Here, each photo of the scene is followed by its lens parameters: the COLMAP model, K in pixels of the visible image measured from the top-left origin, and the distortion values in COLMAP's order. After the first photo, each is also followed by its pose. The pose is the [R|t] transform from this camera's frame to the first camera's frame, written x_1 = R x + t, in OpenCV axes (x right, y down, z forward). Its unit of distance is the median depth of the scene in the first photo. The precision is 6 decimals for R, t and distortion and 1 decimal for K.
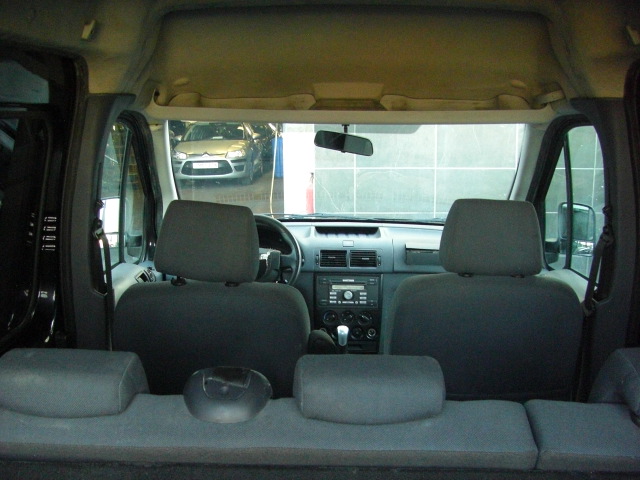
lens RADIAL K [[707.3, 0, 320.1], [0, 707.3, 240.3], [0, 0, 1]] dist [-0.120780, 0.000000]
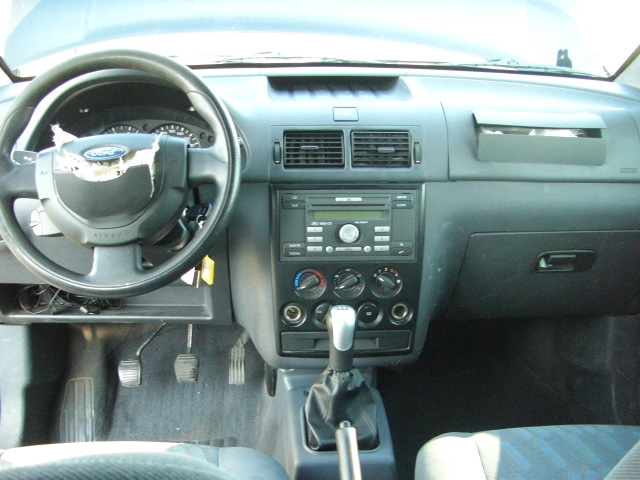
lens RADIAL K [[707.3, 0, 319.0], [0, 707.3, 240.4], [0, 0, 1]] dist [-0.120780, 0.000000]
pose [[0.996255, -0.032001, 0.080328, -0.014576], [0.014527, 0.977733, 0.209351, -0.010923], [-0.085238, -0.207400, 0.974536, 0.564654]]
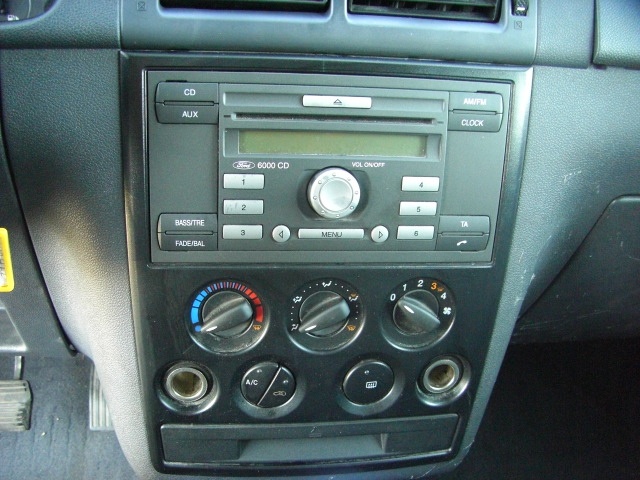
lens RADIAL K [[707.3, 0, 316.8], [0, 707.3, 244.9], [0, 0, 1]] dist [-0.120780, 0.000000]
pose [[0.982562, -0.028144, 0.183793, 0.004689], [-0.033229, 0.945986, 0.322500, 0.035571], [-0.182942, -0.322983, 0.928555, 0.836765]]
